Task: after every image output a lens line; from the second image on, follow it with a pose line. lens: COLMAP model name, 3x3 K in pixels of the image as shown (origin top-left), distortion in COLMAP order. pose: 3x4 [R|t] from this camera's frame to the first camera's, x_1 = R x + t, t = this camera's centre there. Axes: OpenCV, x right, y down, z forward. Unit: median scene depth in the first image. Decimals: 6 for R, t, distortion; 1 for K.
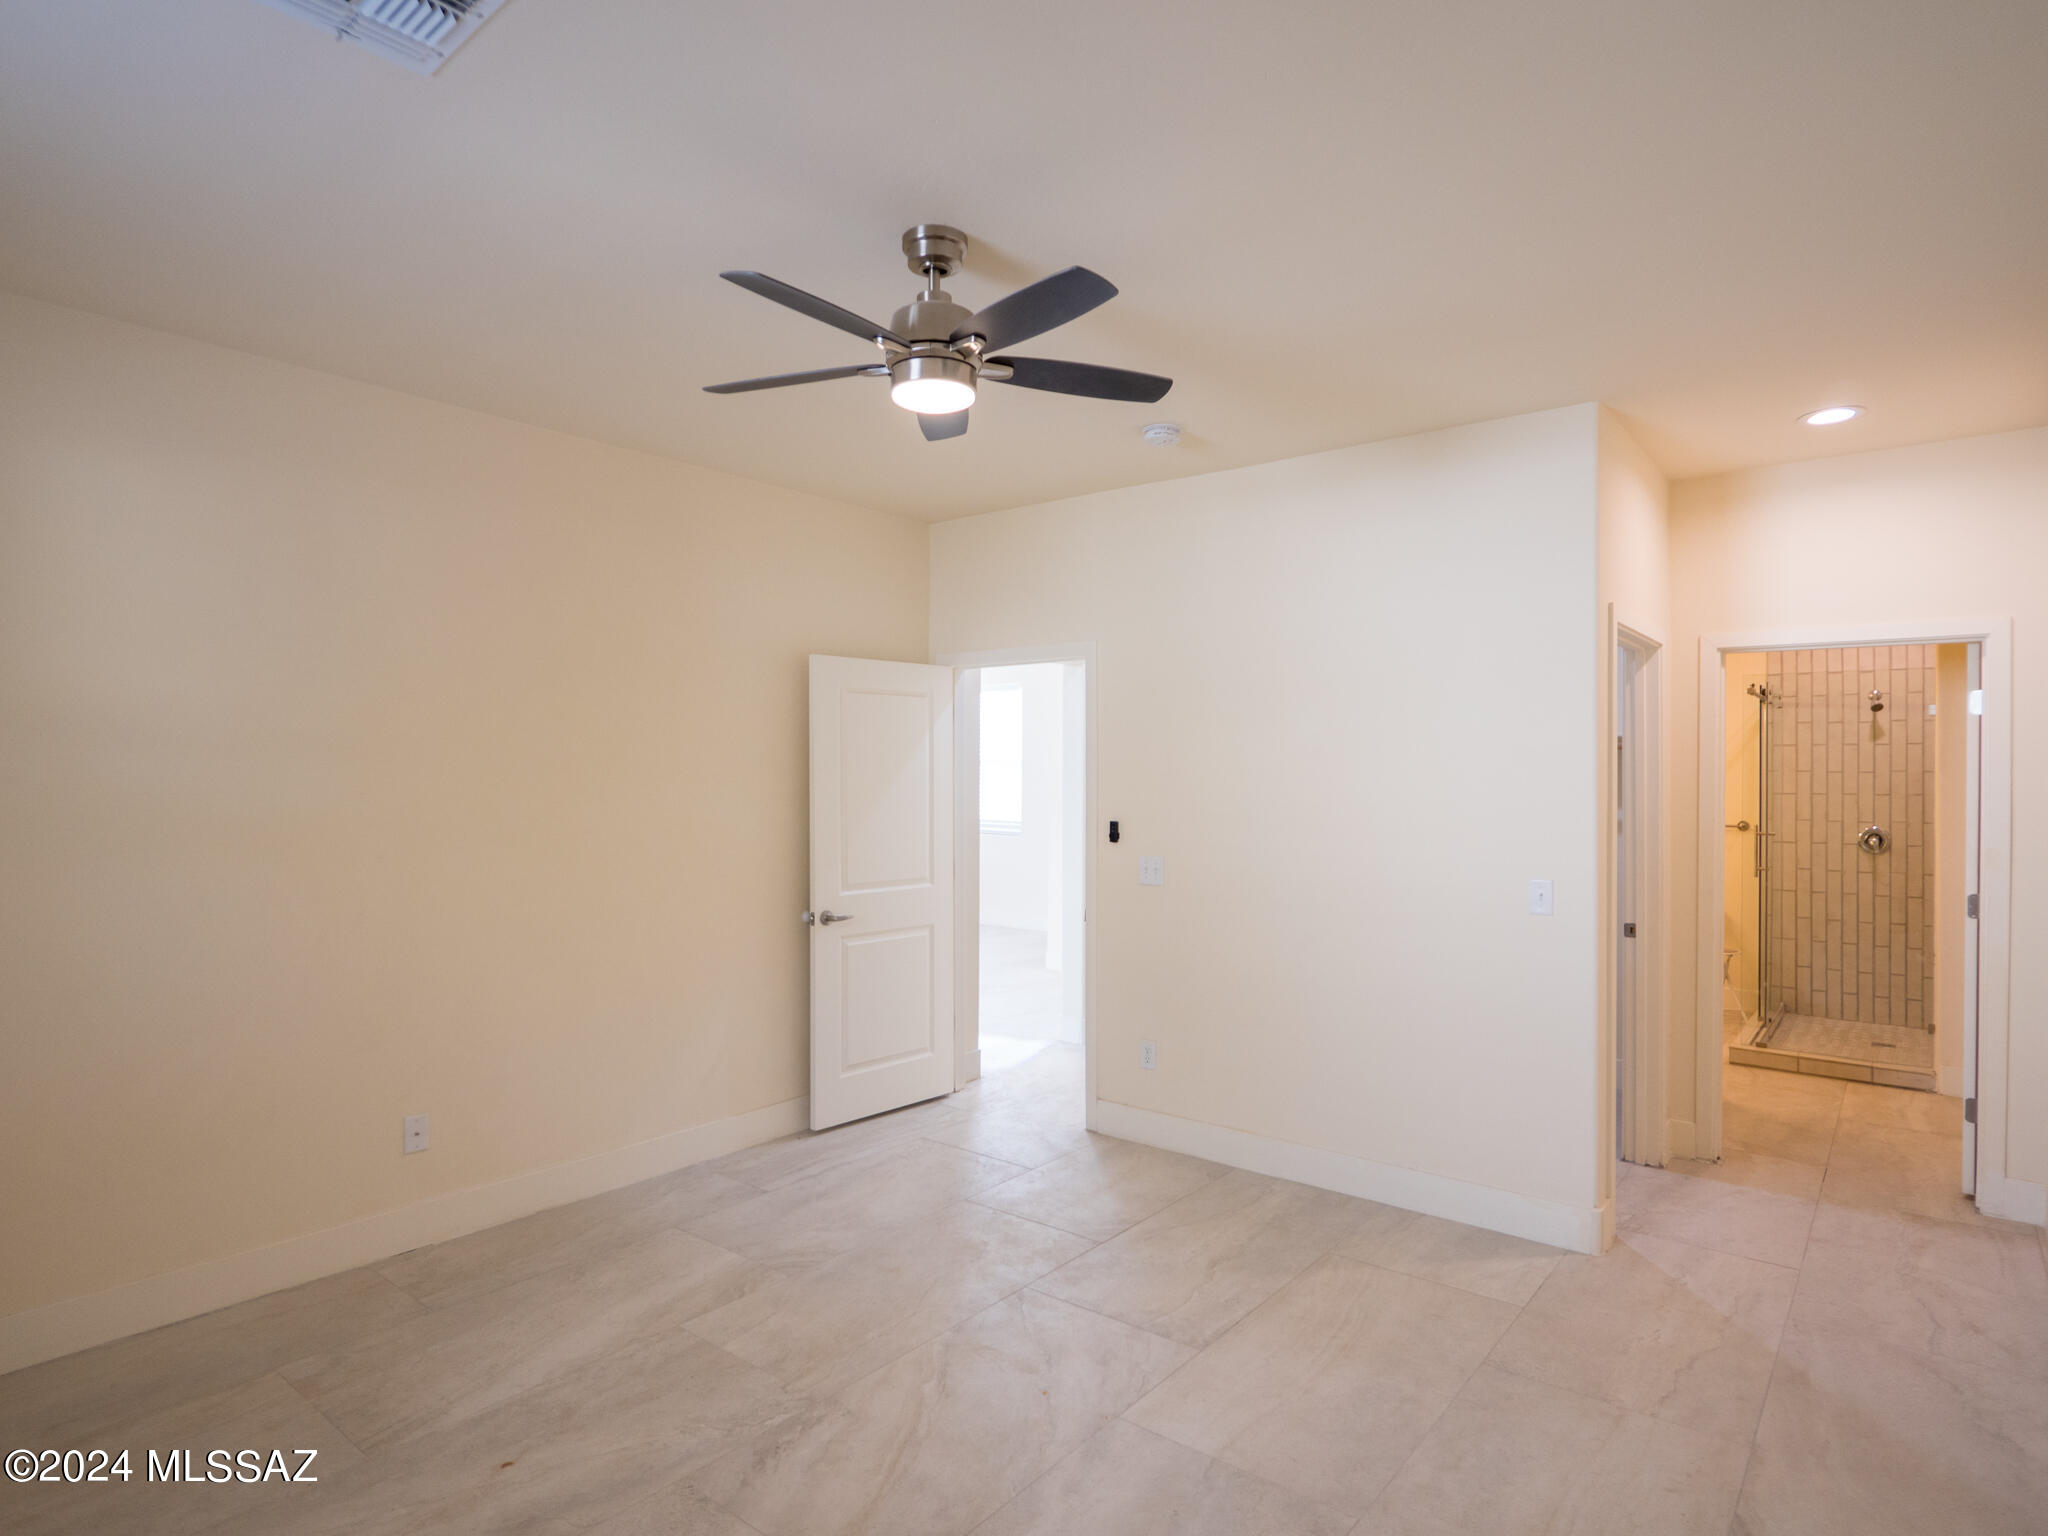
lens RADIAL K [[1116.9, 0, 1028.2], [0, 1116.9, 776.5], [0, 0, 1]] dist [-0.021305, 0.000664]
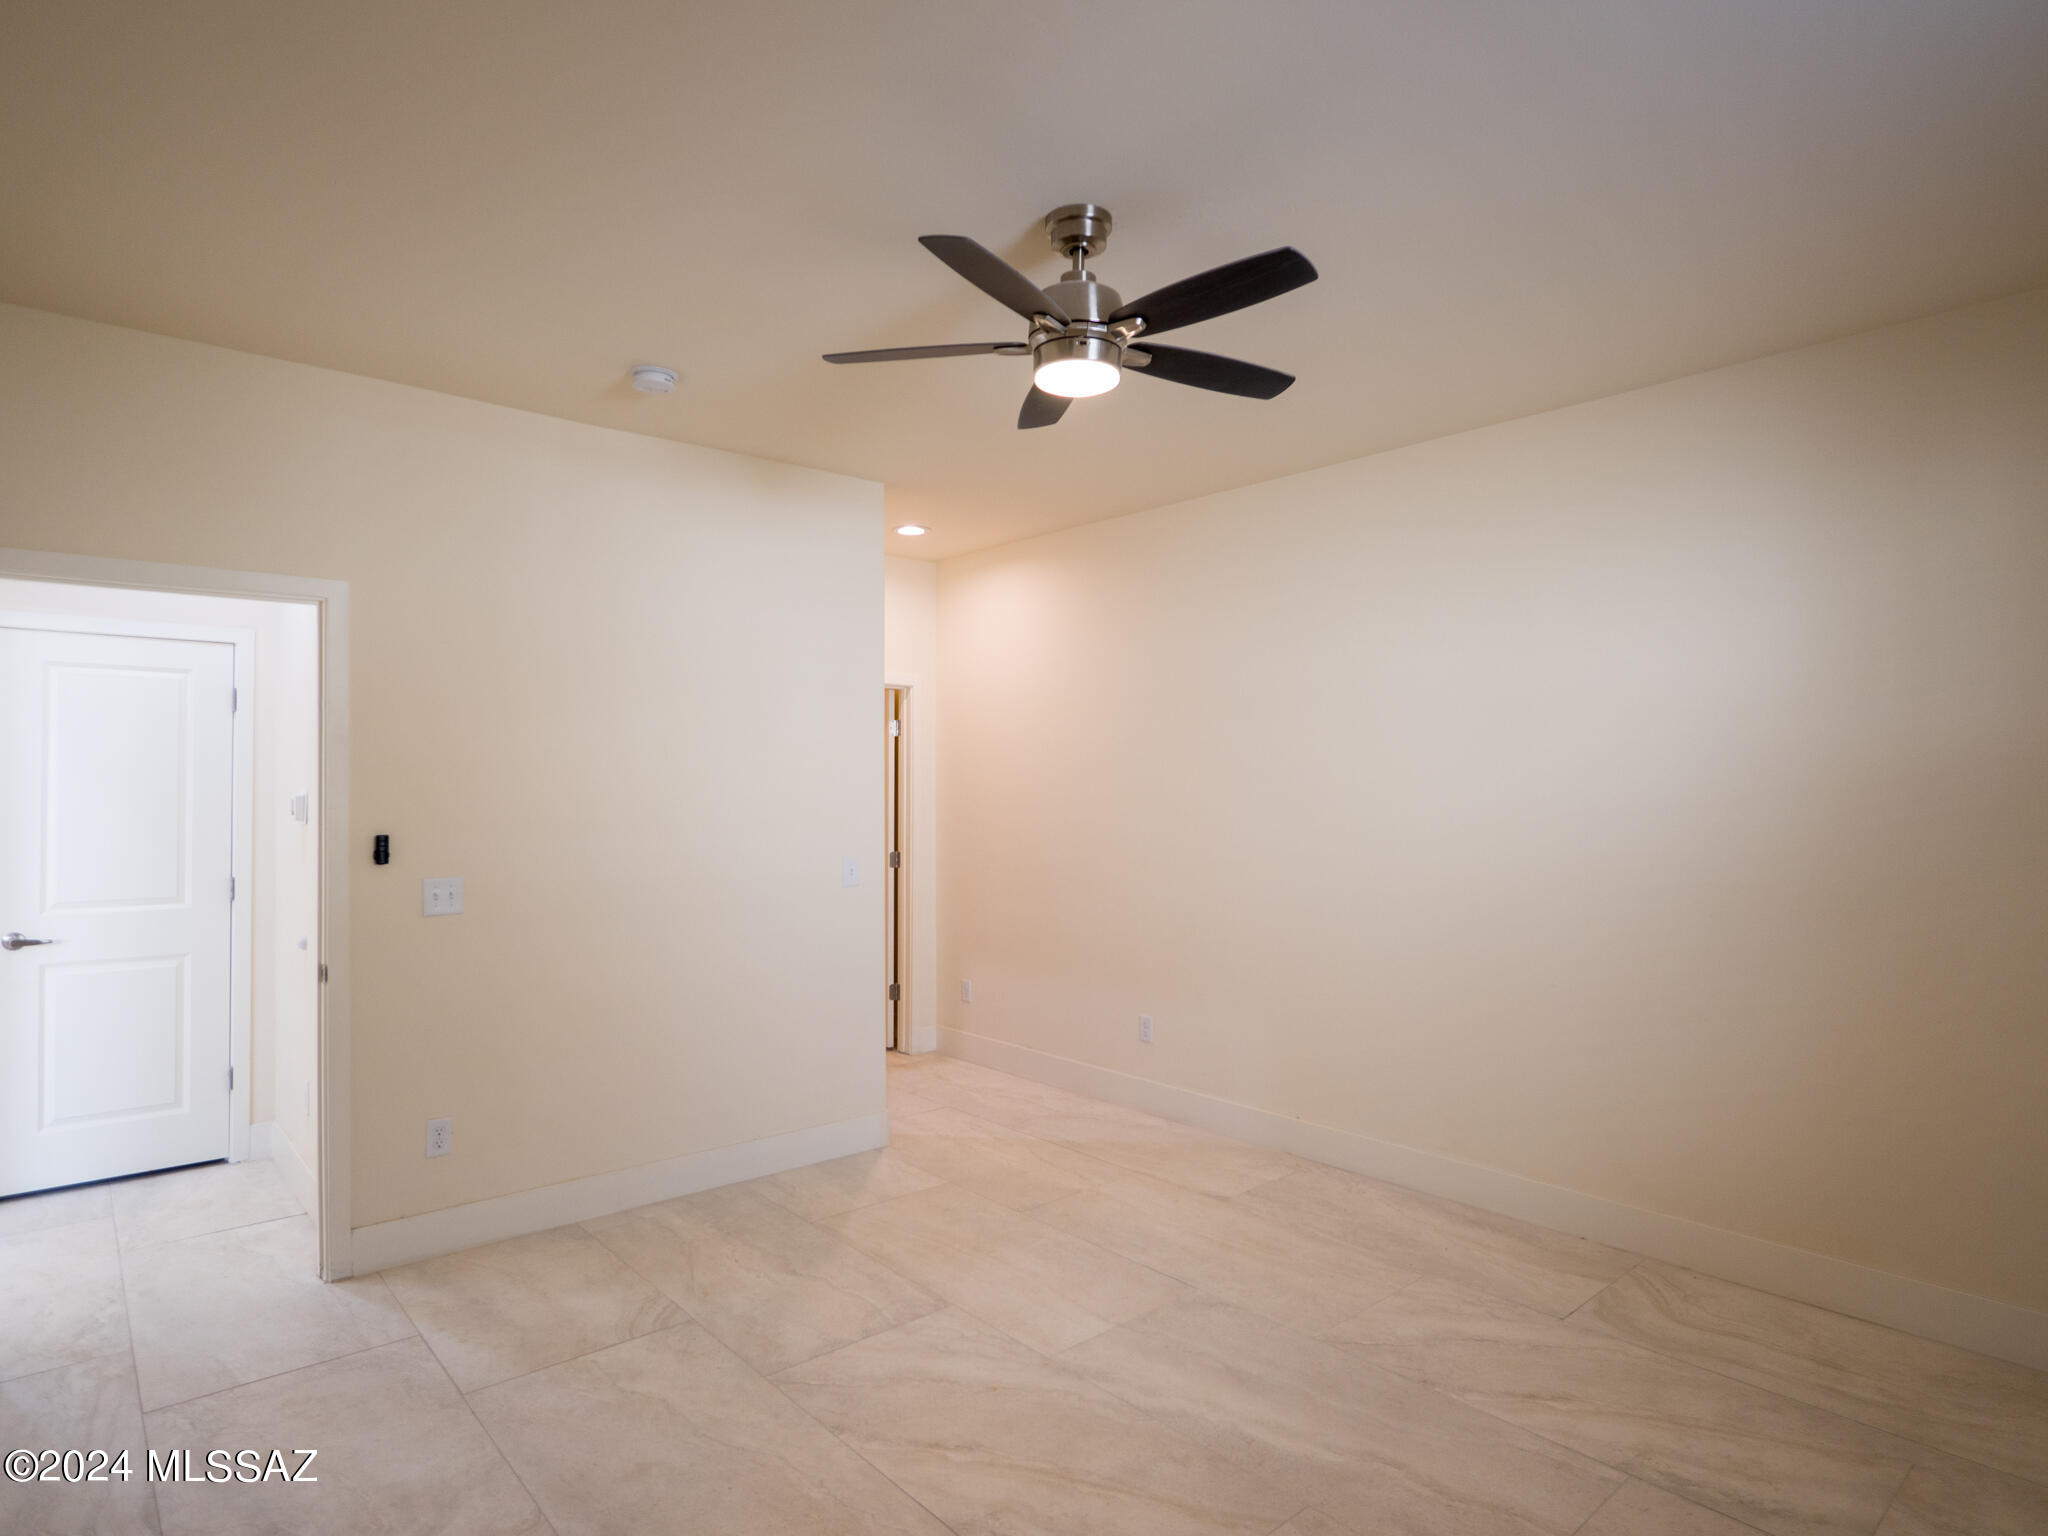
lens RADIAL K [[1116.9, 0, 1028.2], [0, 1116.9, 776.5], [0, 0, 1]] dist [-0.021305, 0.000664]
pose [[0.177028, 0.000823, 0.984206, -0.757556], [0.000155, 1.000000, -0.000864, 0.004184], [-0.984206, 0.000306, 0.177027, 0.624435]]
